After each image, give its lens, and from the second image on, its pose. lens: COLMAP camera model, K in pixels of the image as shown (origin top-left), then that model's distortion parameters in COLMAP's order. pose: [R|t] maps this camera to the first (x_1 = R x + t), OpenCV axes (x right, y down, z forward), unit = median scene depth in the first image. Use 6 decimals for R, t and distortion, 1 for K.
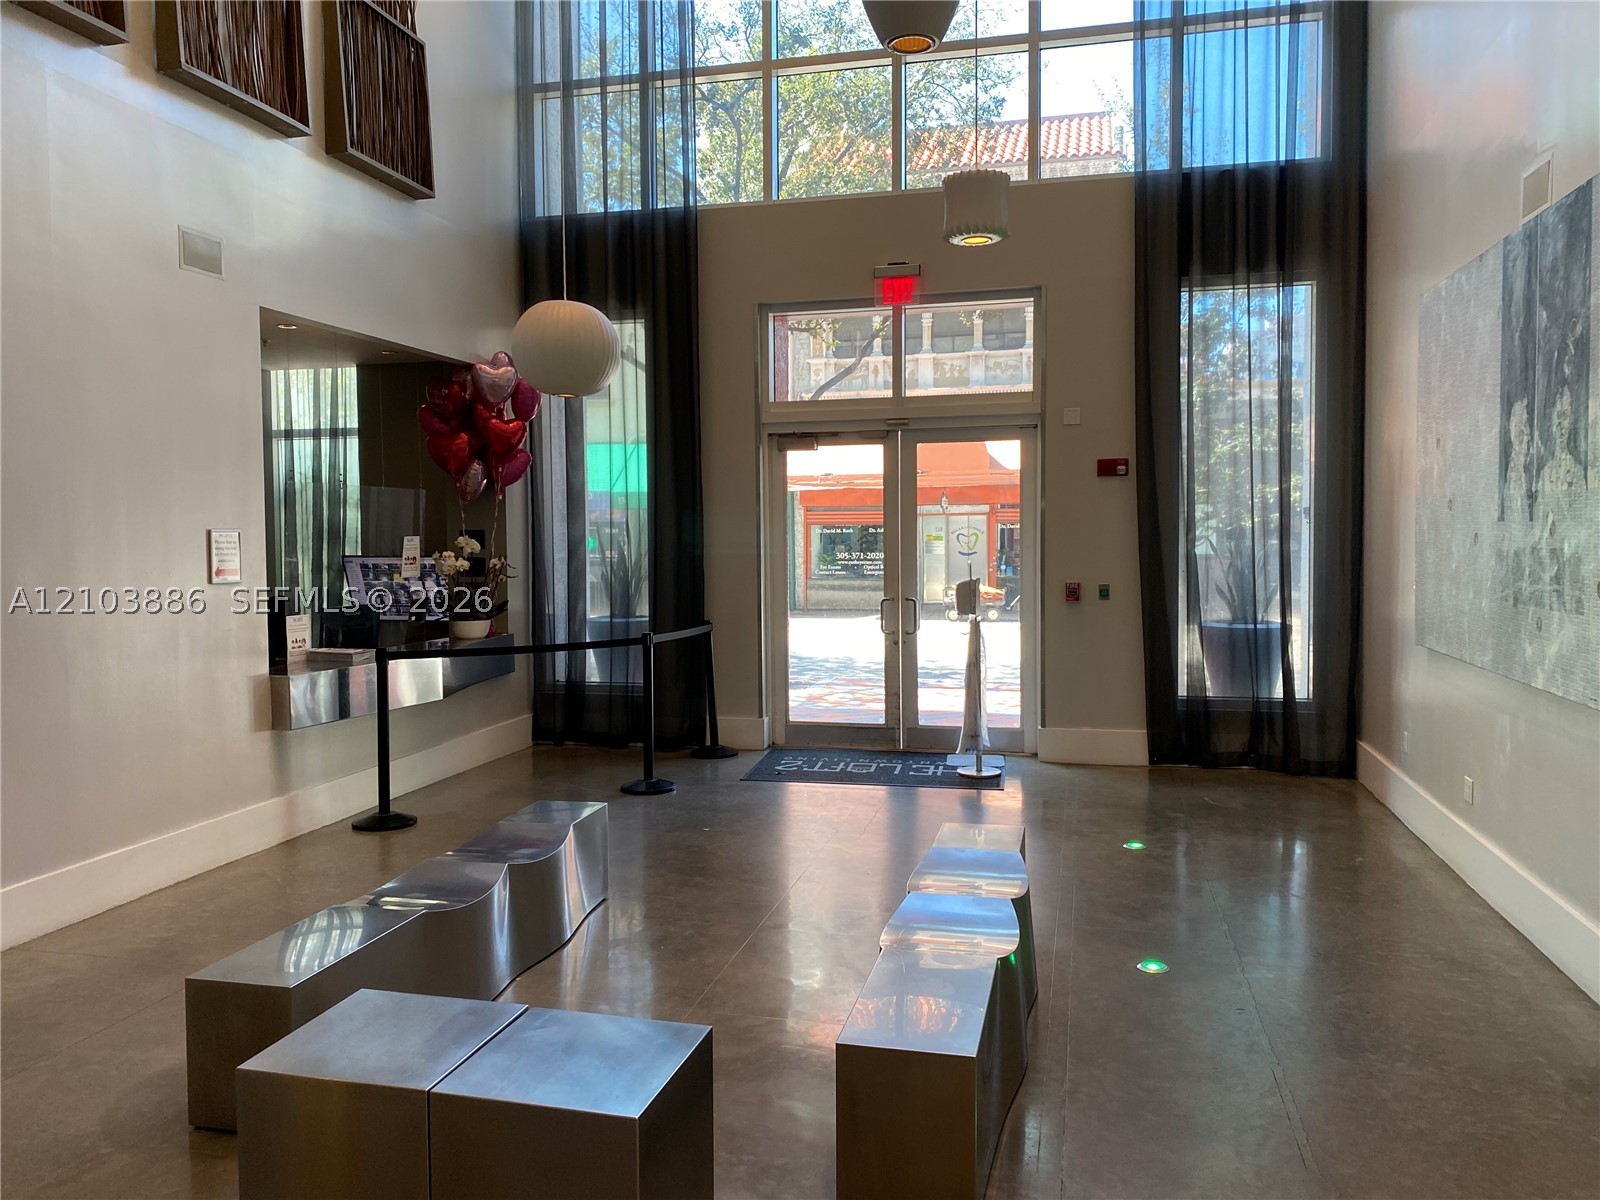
lens RADIAL K [[1239.3, 0, 800.0], [0, 1239.3, 600.0], [0, 0, 1]] dist [0.064970, -0.103677]
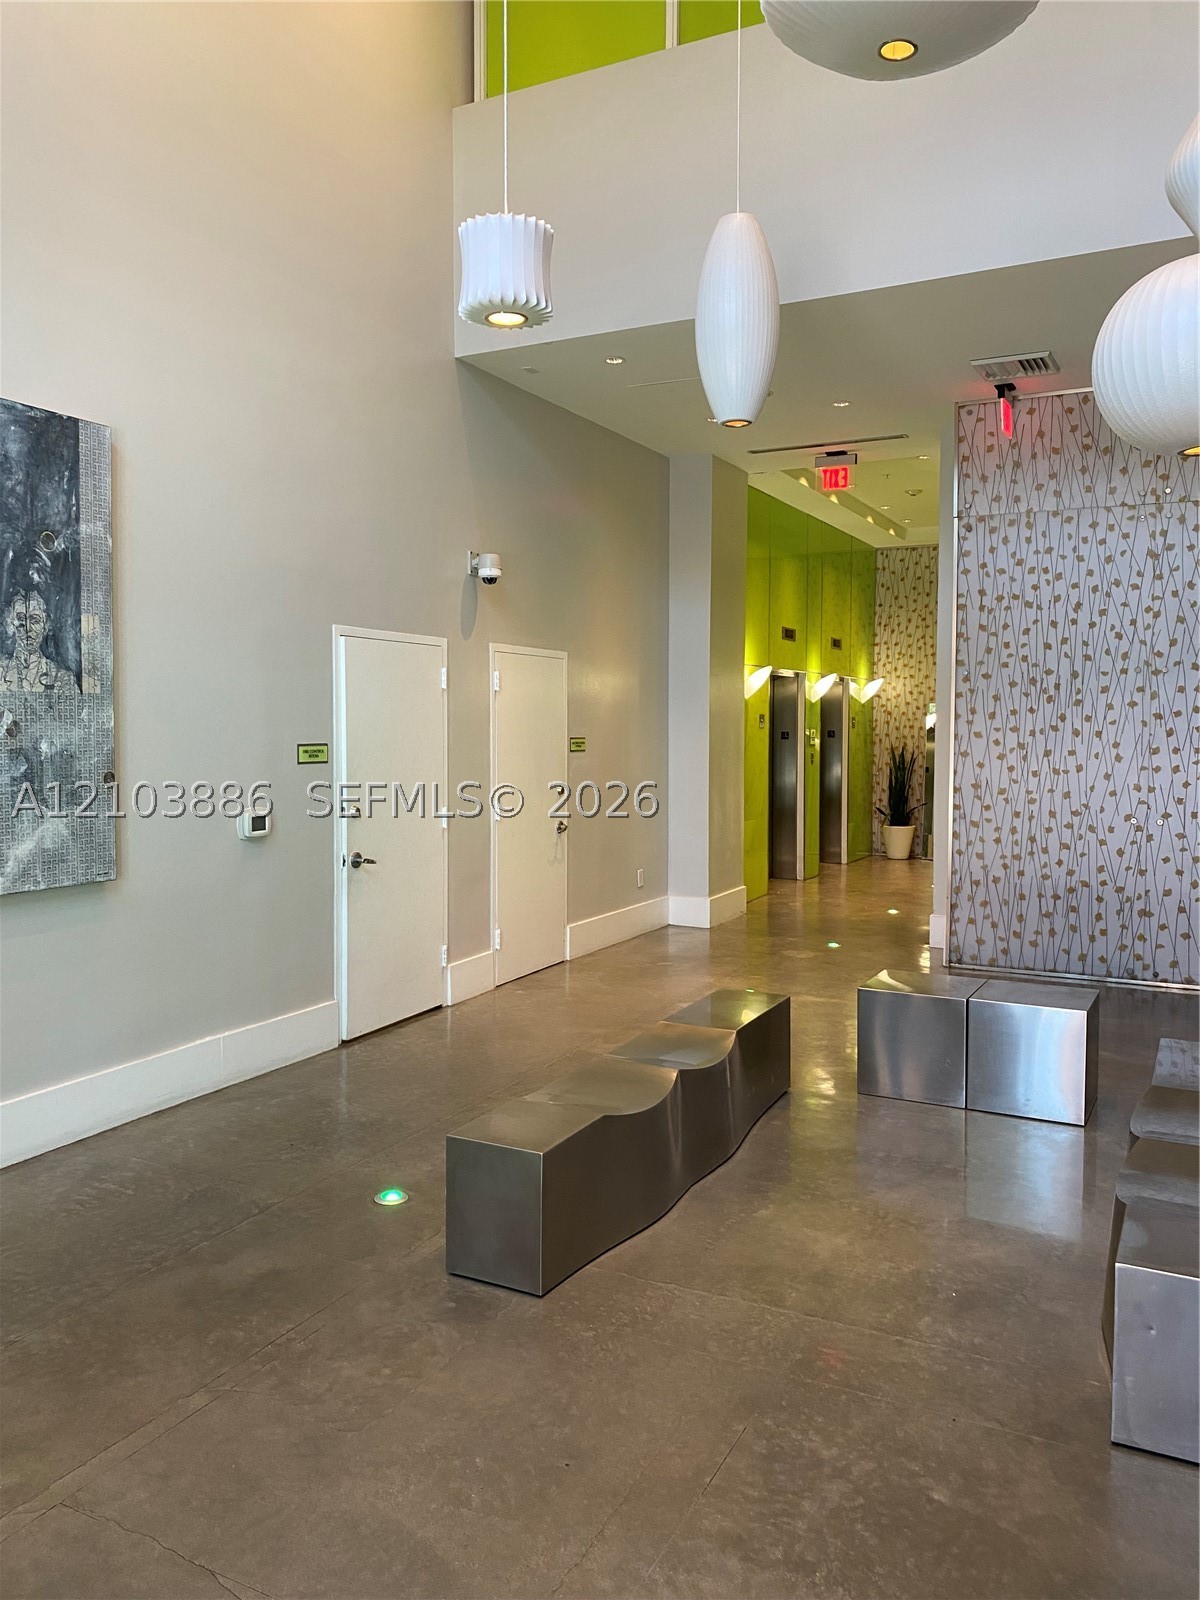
lens RADIAL K [[1239.3, 0, 600.0], [0, 1239.3, 800.0], [0, 0, 1]] dist [0.064970, -0.103677]
pose [[-0.973366, -0.010224, 0.229029, -0.082164], [0.016413, 0.993334, 0.114098, -0.109599], [-0.228669, 0.114819, -0.966709, 1.916138]]
